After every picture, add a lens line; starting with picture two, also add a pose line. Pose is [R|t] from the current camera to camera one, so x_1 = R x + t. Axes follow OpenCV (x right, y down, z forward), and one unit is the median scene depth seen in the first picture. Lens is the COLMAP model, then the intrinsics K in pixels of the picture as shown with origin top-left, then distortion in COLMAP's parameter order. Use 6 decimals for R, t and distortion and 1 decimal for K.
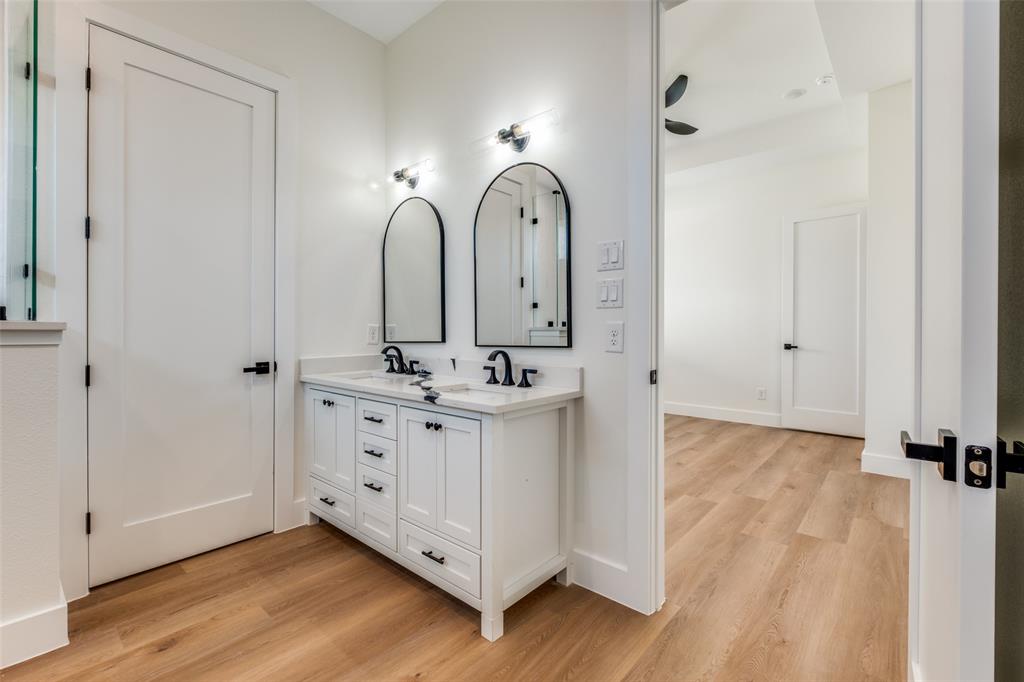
lens RADIAL K [[445.0, 0, 515.2], [0, 445.0, 336.0], [0, 0, 1]] dist [0.000310, 0.000144]
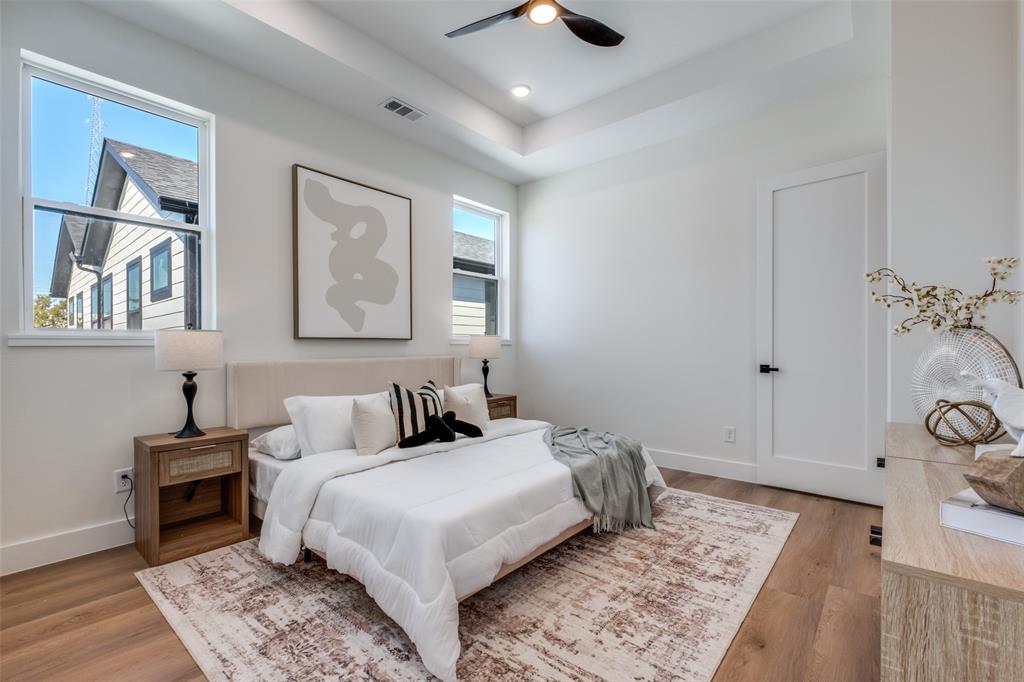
lens RADIAL K [[449.3, 0, 515.2], [0, 449.3, 348.3], [0, 0, 1]] dist [0.000029, -0.000230]
pose [[0.999838, -0.003236, 0.017688, 0.503326], [0.003361, 0.999970, -0.007038, -0.009150], [-0.017664, 0.007097, 0.999819, 0.731238]]
